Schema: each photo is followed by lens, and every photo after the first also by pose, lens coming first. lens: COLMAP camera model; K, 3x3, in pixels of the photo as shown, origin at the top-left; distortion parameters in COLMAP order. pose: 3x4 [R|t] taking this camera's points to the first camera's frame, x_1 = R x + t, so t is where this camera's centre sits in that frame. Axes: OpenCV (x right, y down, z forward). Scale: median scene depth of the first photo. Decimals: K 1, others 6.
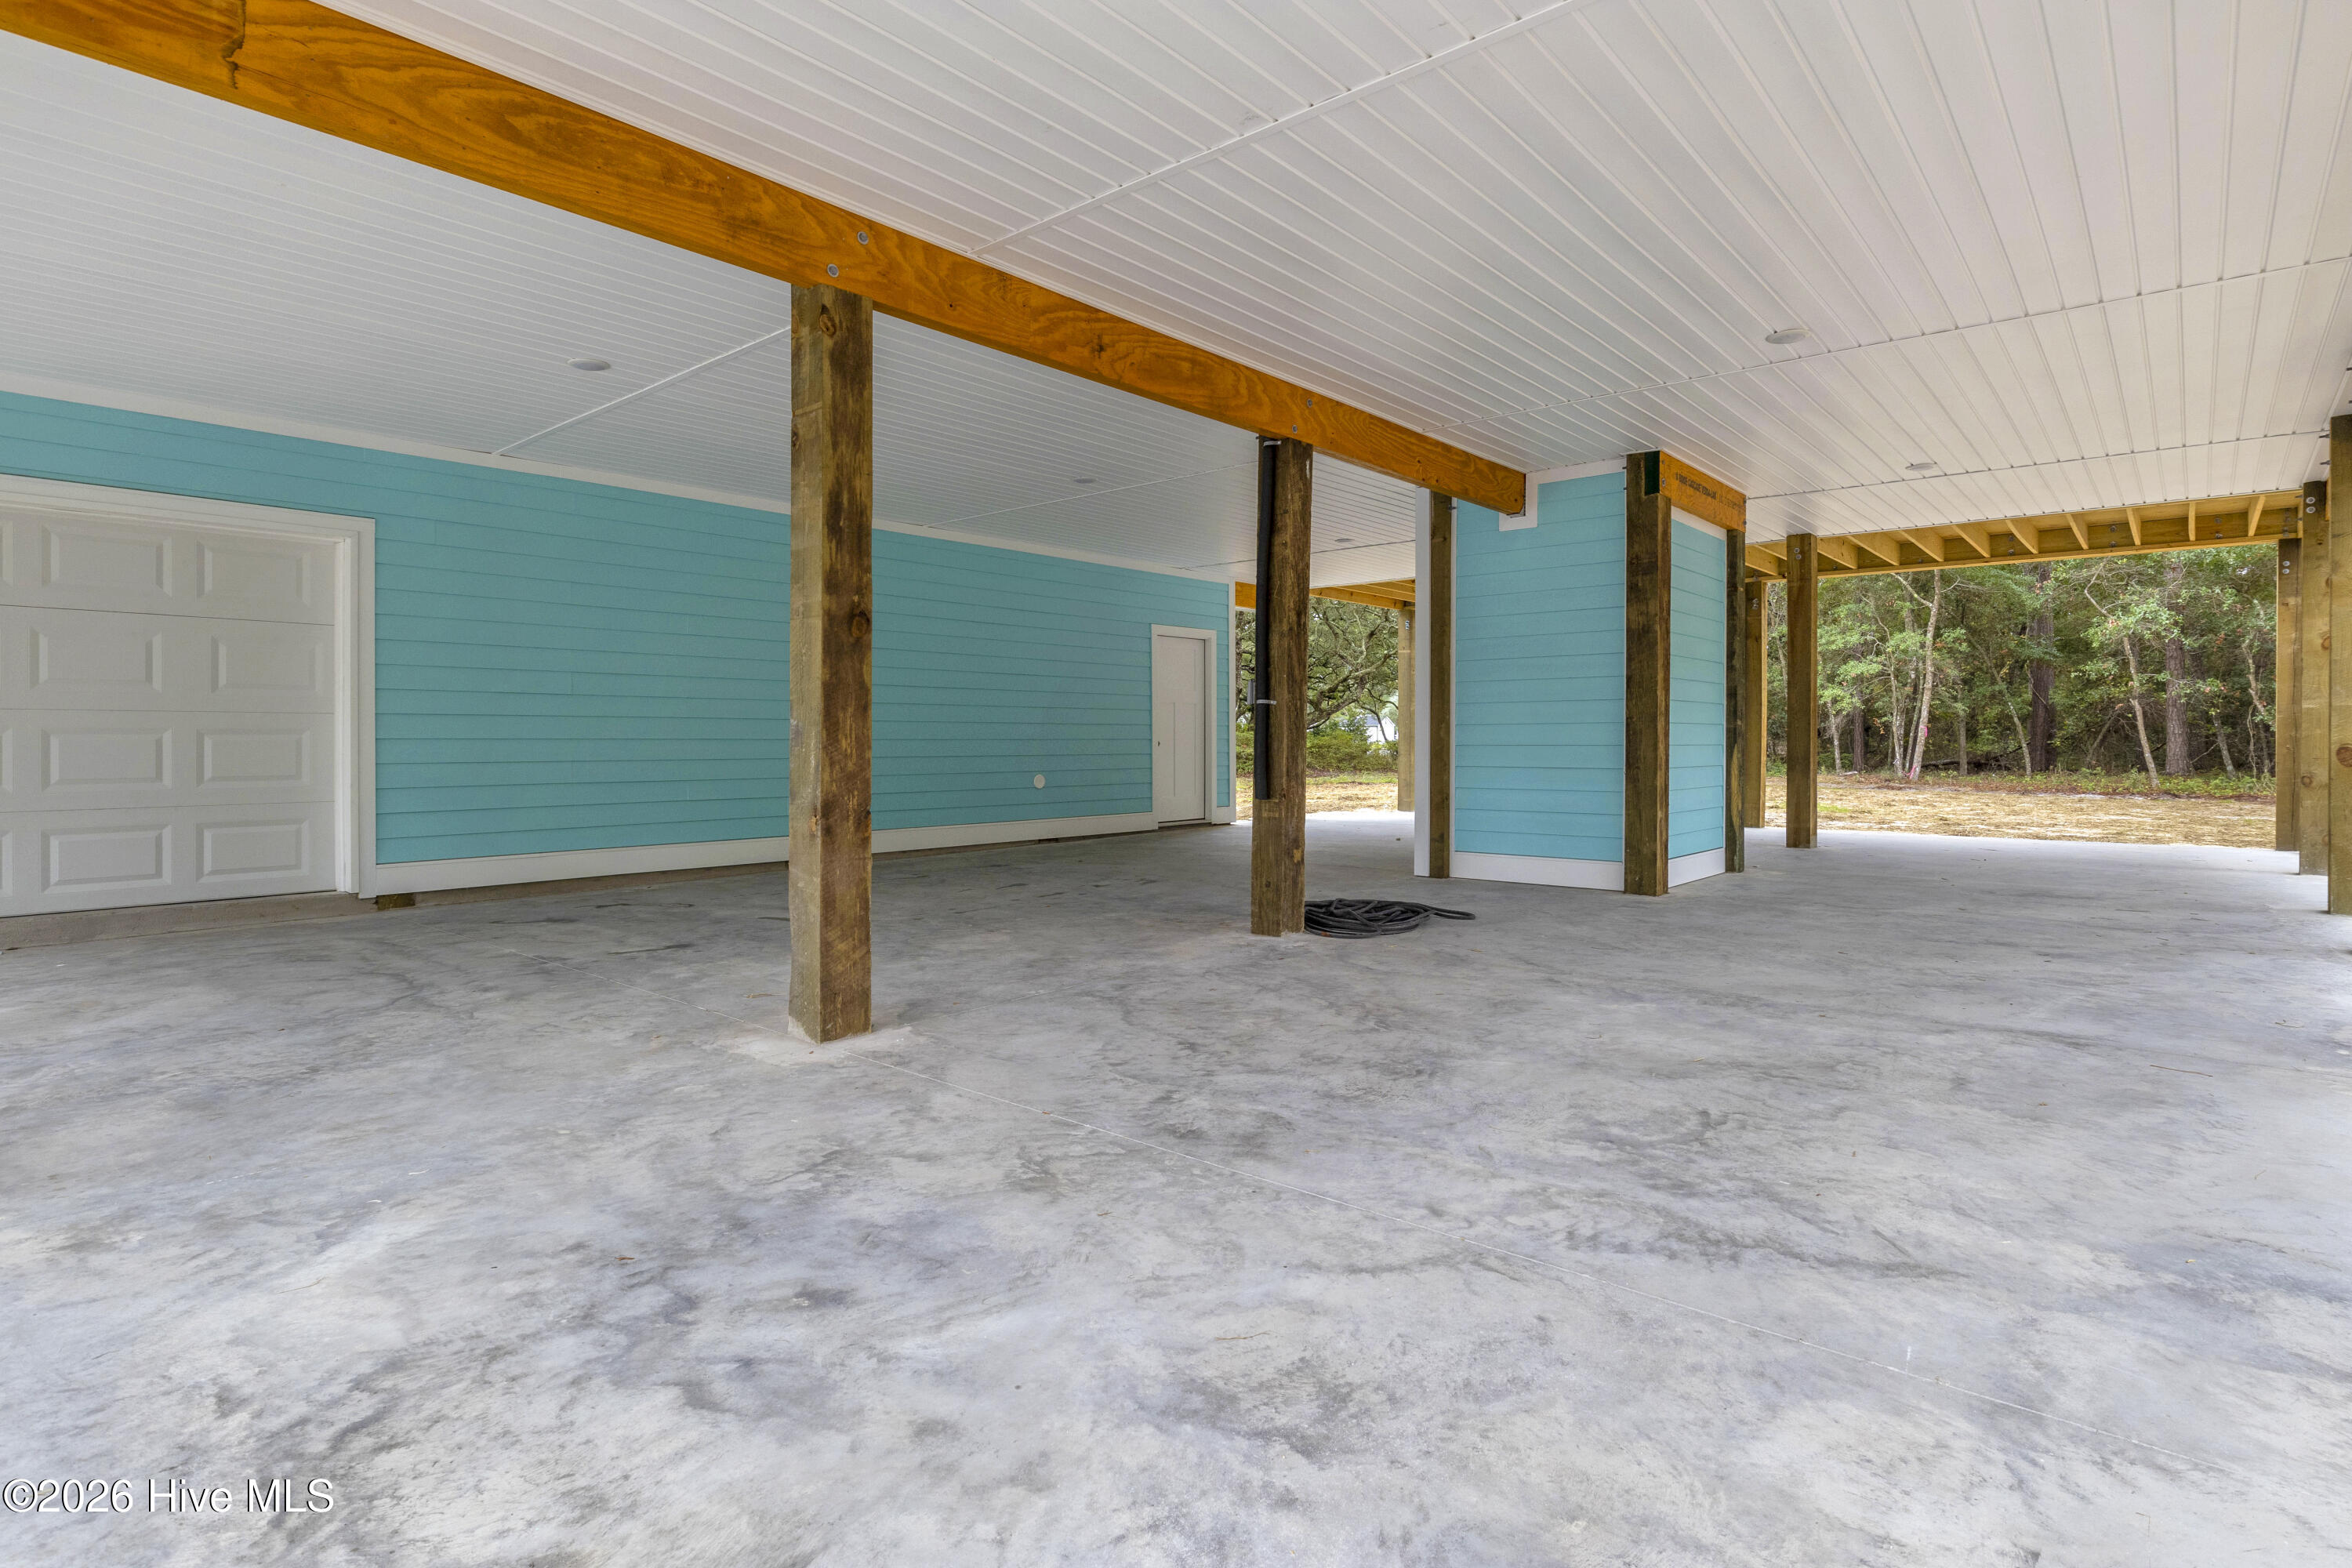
lens RADIAL K [[1214.6, 0, 1164.7], [0, 1214.6, 775.1], [0, 0, 1]] dist [-0.002386, -0.002859]
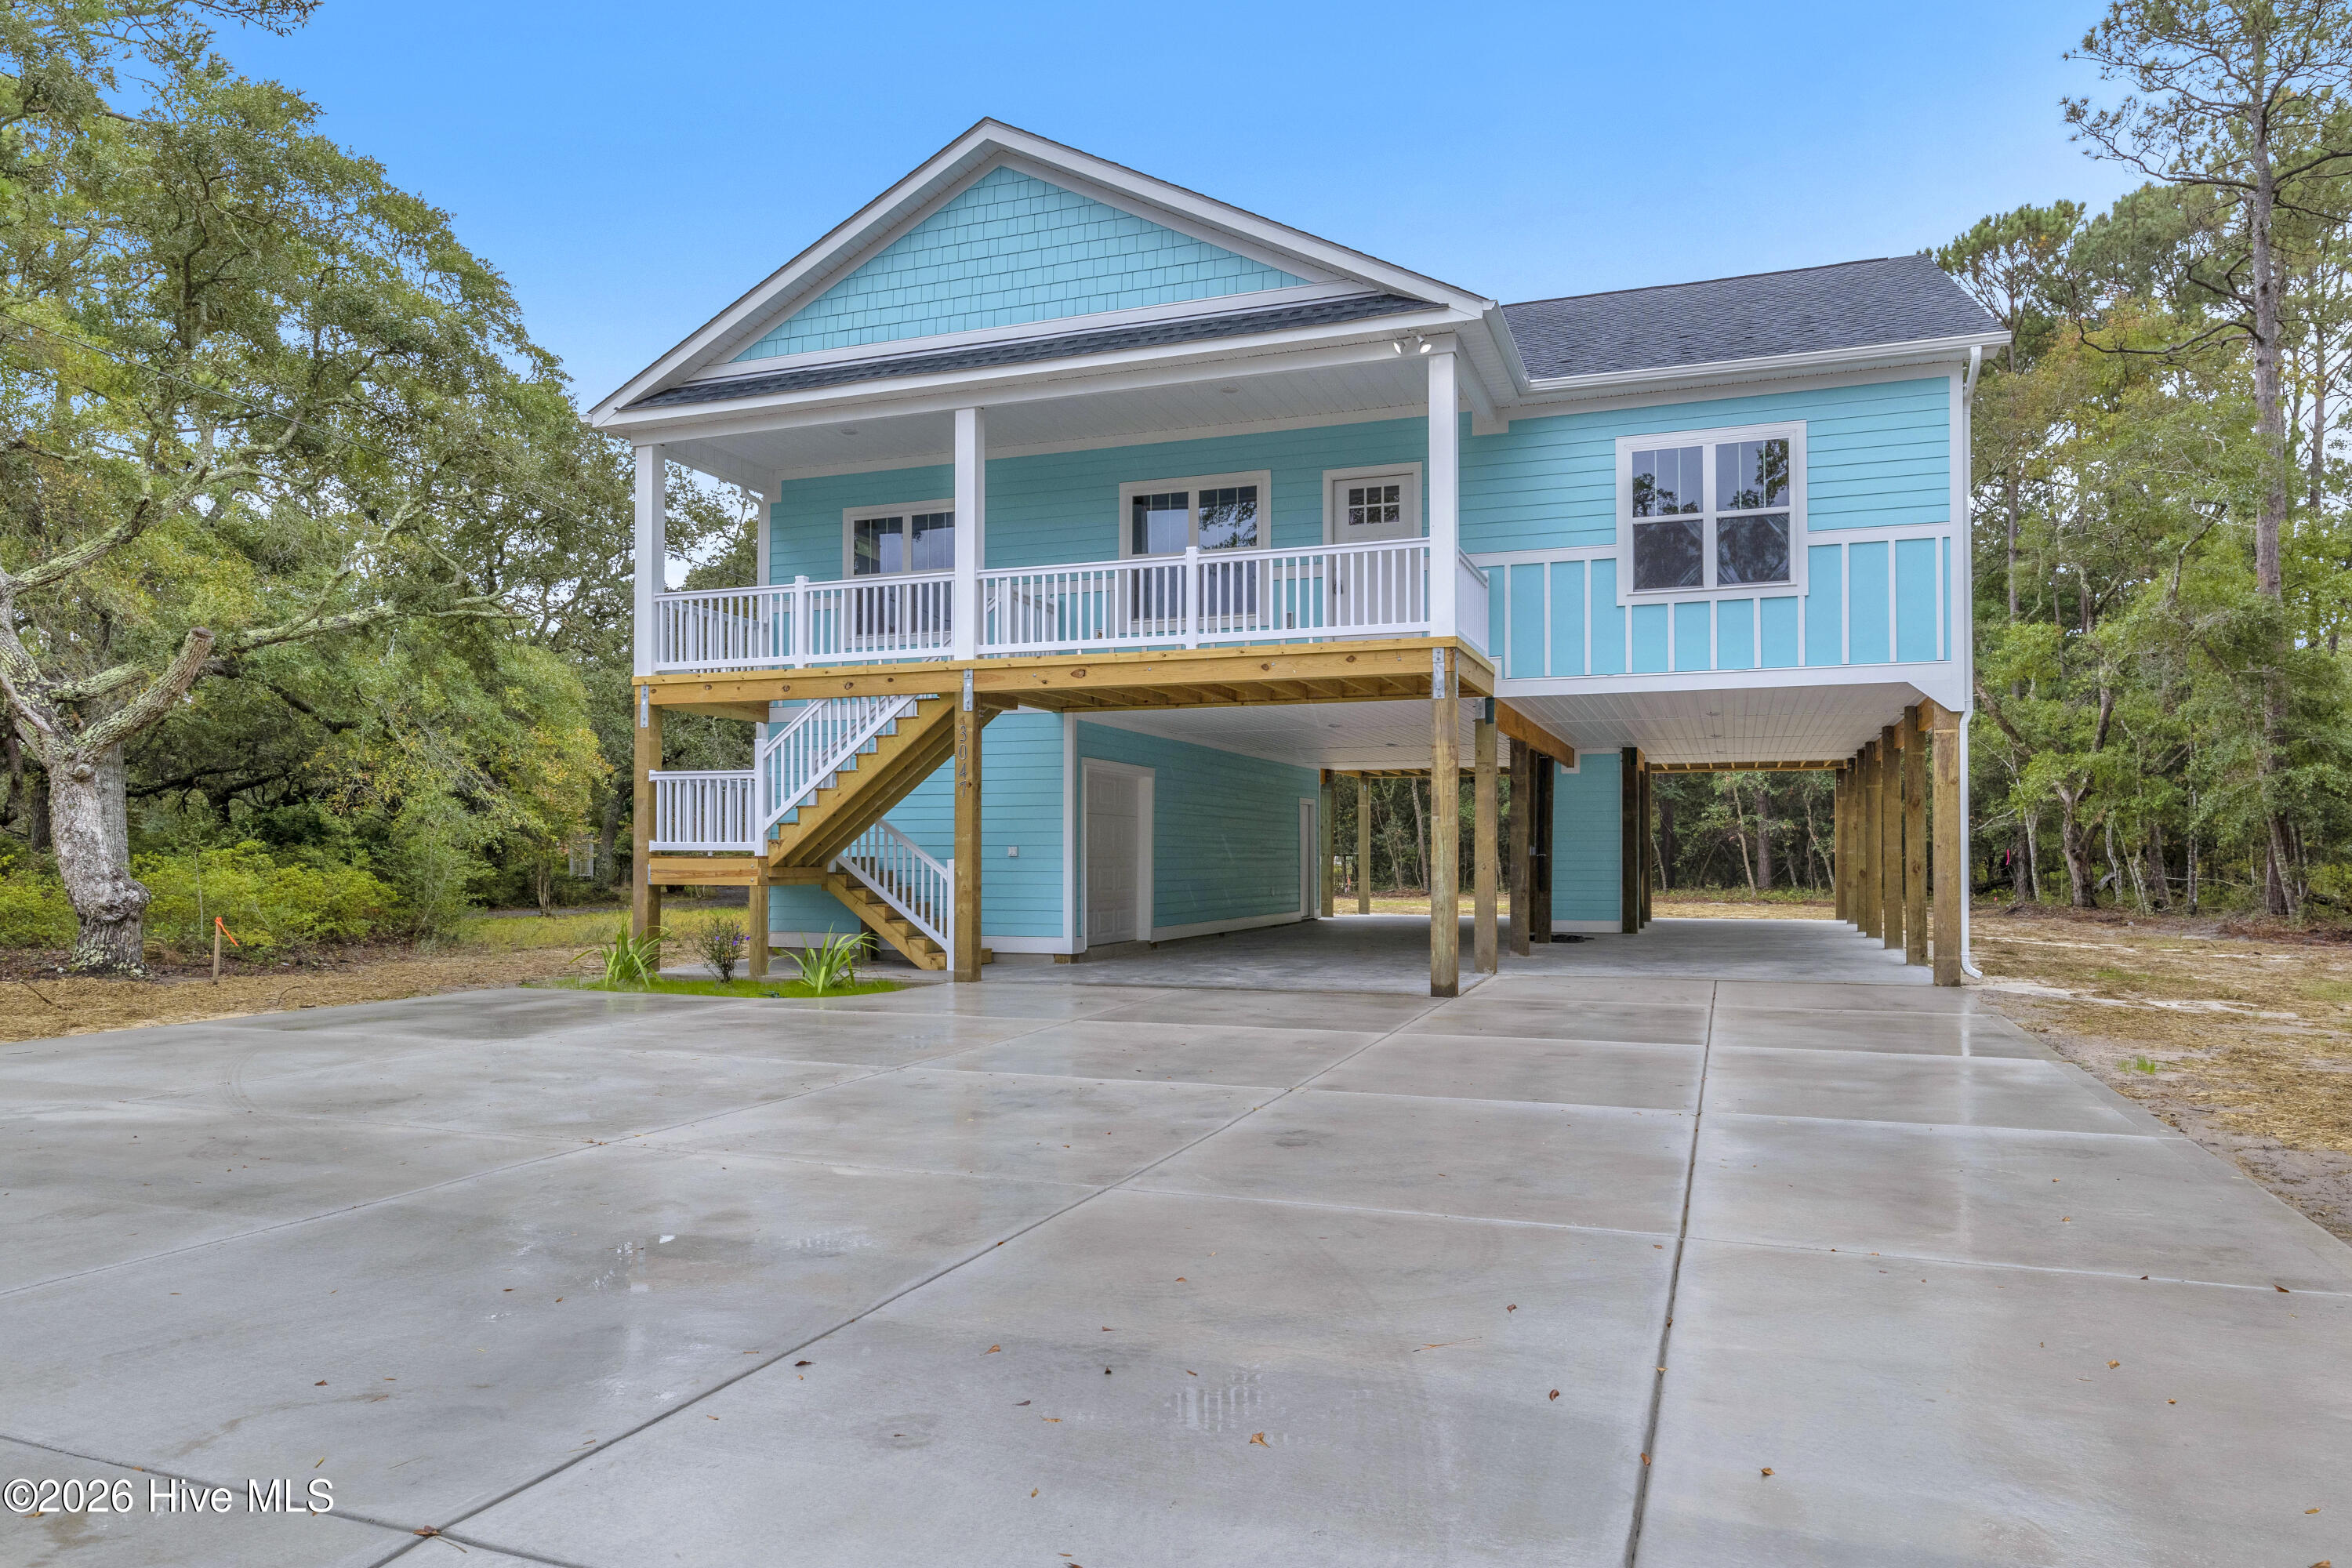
lens RADIAL K [[1575.2, 0, 1181.5], [0, 1575.2, 835.0], [0, 0, 1]] dist [0.002878, -0.007027]
pose [[0.933613, 0.006445, 0.358226, -0.449181], [0.009169, 0.999081, -0.041872, 0.008063], [-0.358167, 0.042377, 0.932695, -0.457599]]
